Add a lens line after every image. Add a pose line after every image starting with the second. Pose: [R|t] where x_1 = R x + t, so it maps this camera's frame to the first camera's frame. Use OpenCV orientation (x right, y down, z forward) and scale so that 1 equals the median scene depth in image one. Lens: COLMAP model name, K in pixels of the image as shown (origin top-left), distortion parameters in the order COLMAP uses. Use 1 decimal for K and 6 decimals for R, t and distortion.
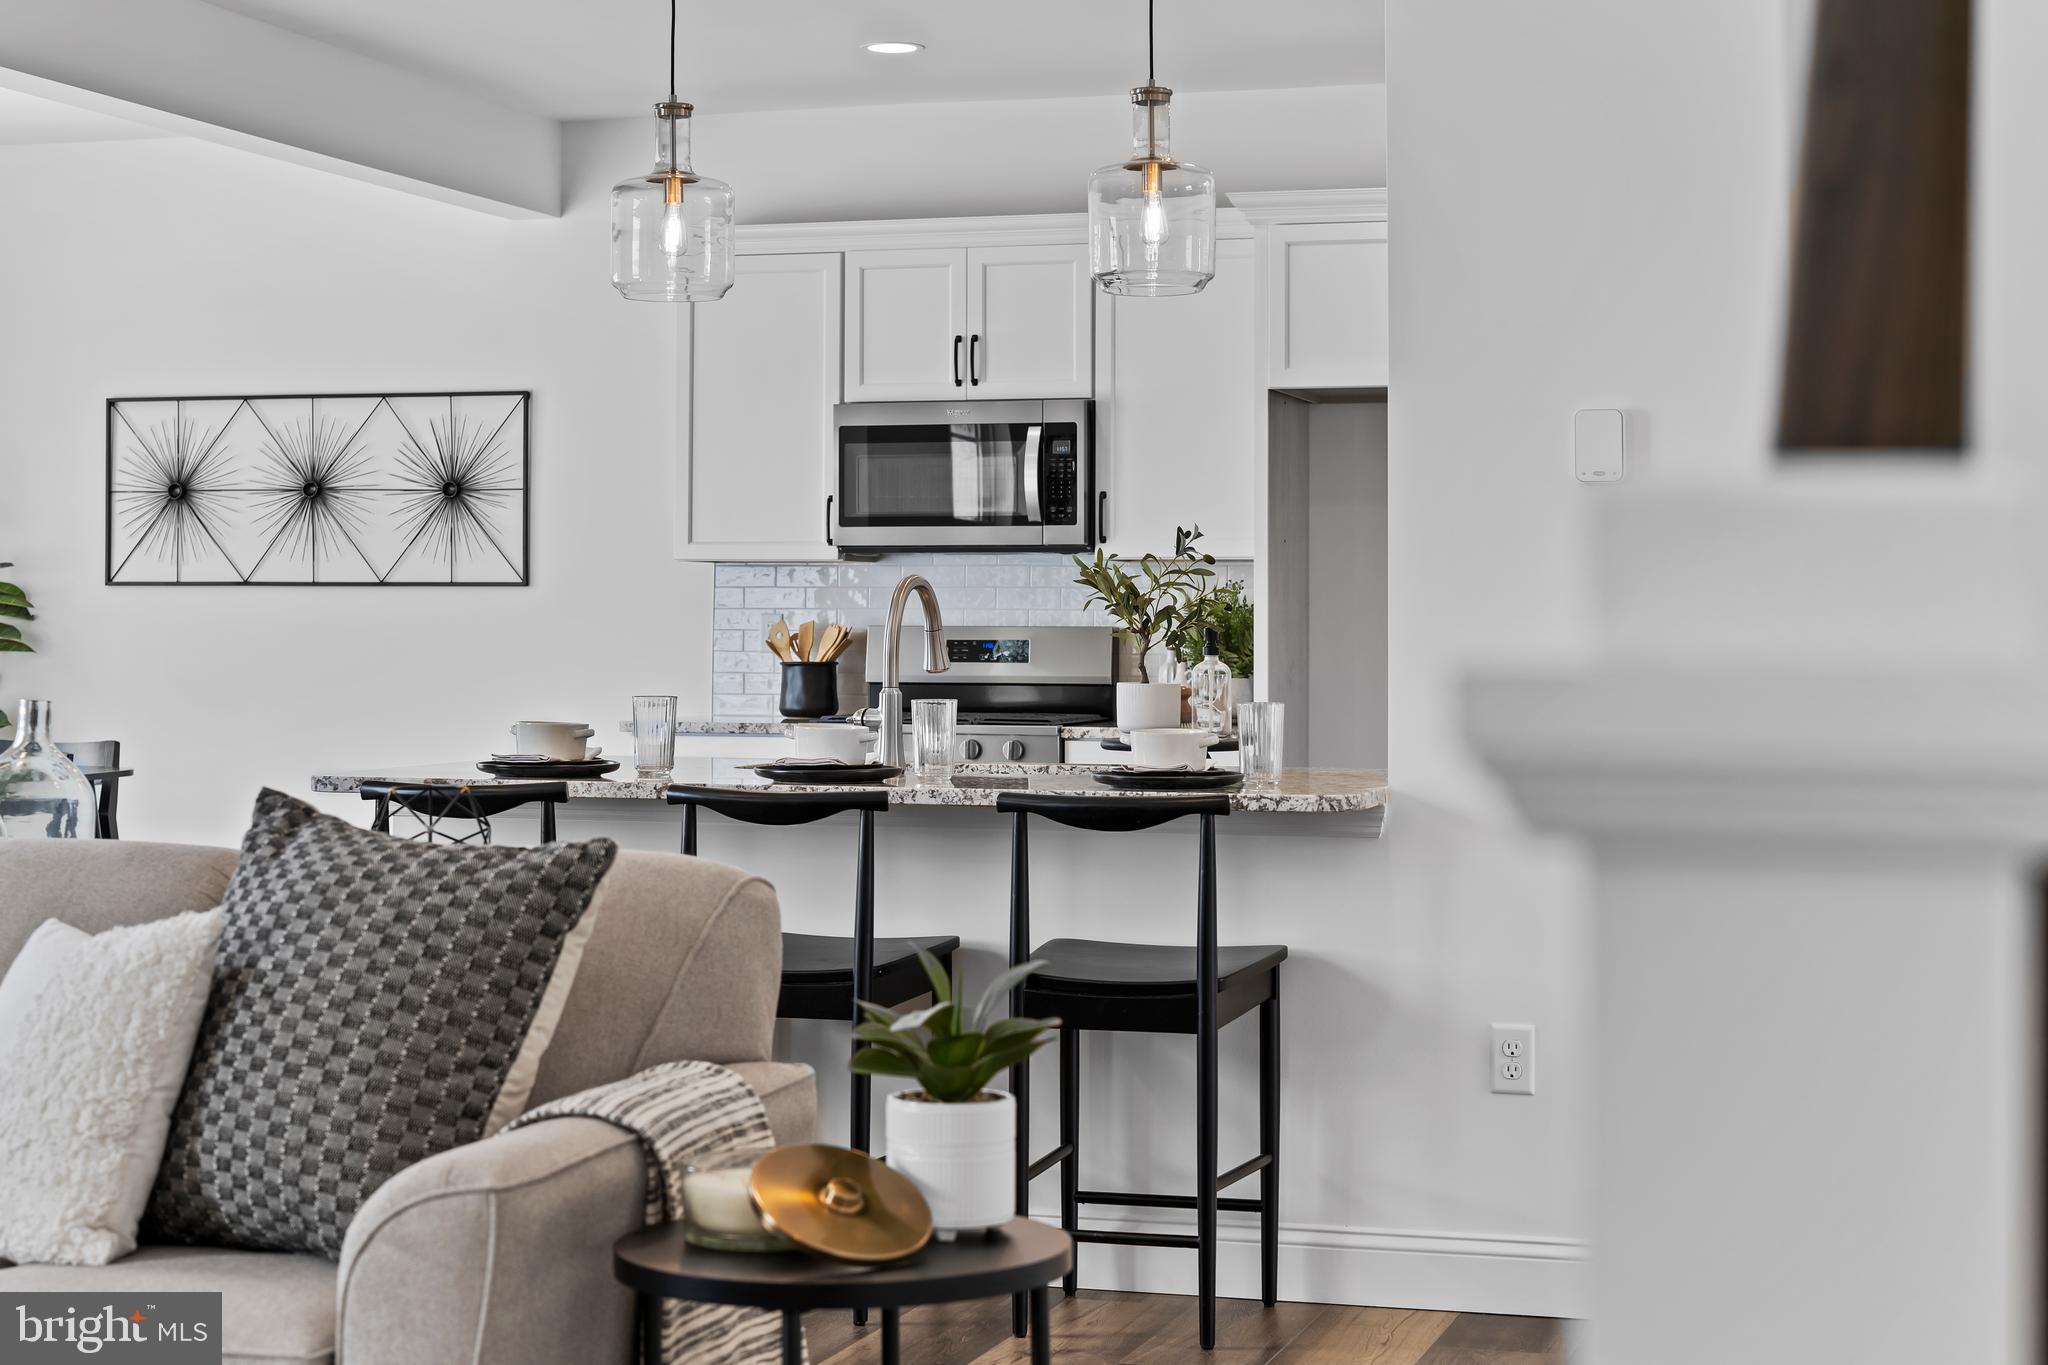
lens RADIAL K [[3453.4, 0, 1024.0], [0, 3453.4, 682.5], [0, 0, 1]] dist [0.018413, 0.033900]
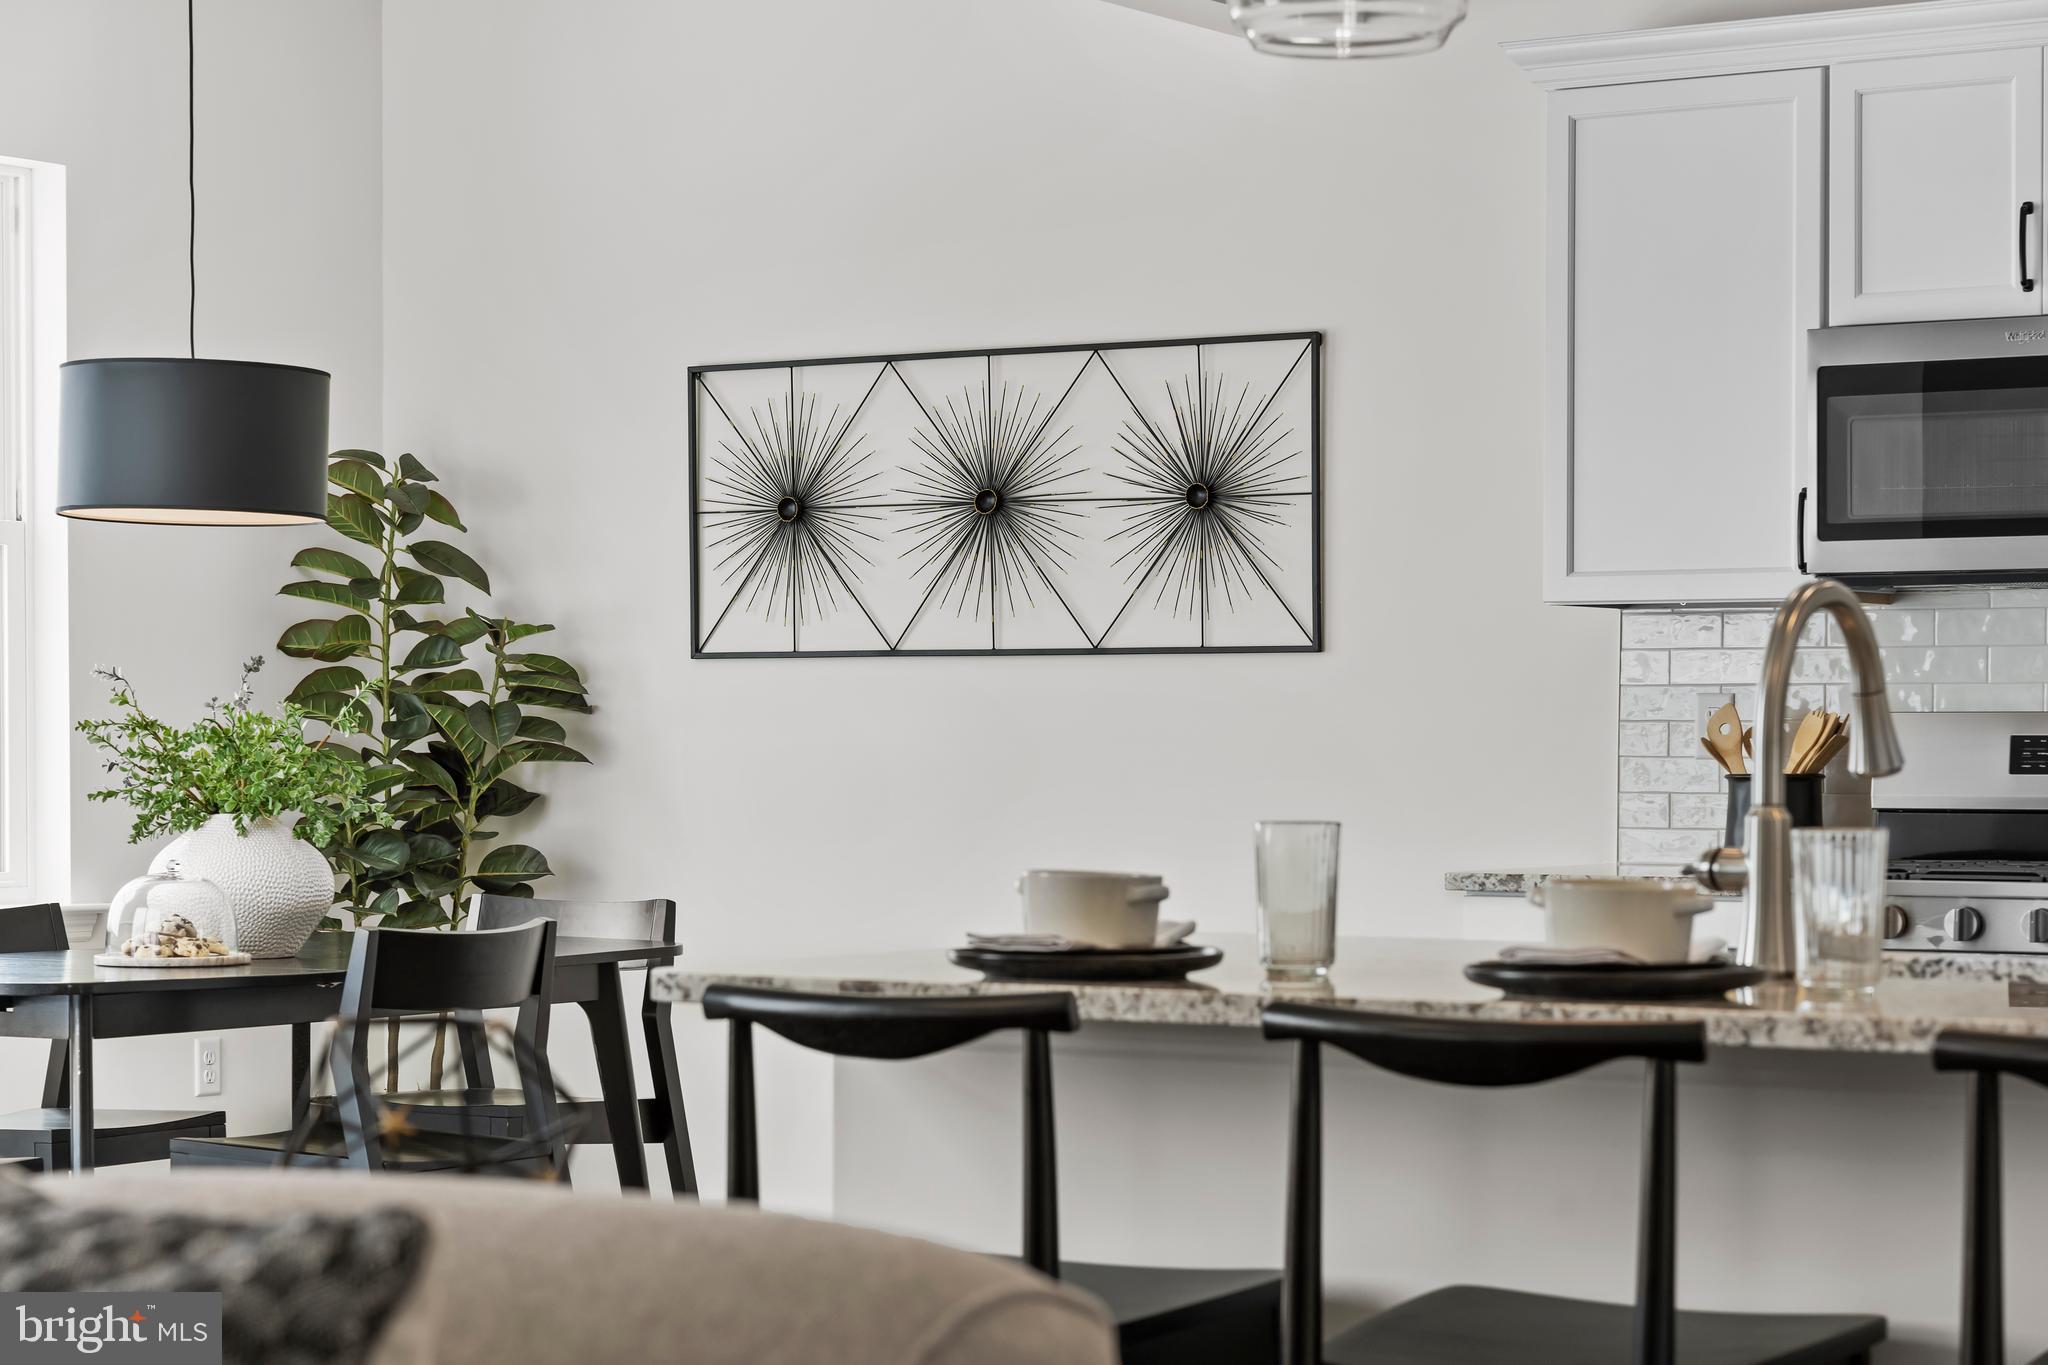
lens RADIAL K [[4370.4, 0, 1023.4], [0, 4370.4, 923.6], [0, 0, 1]] dist [-0.026117, 0.075813]
pose [[0.960139, 0.008368, -0.279399, 0.023133], [-0.002150, 0.999743, 0.022553, 0.002990], [0.279516, -0.021053, 0.959910, 0.245045]]
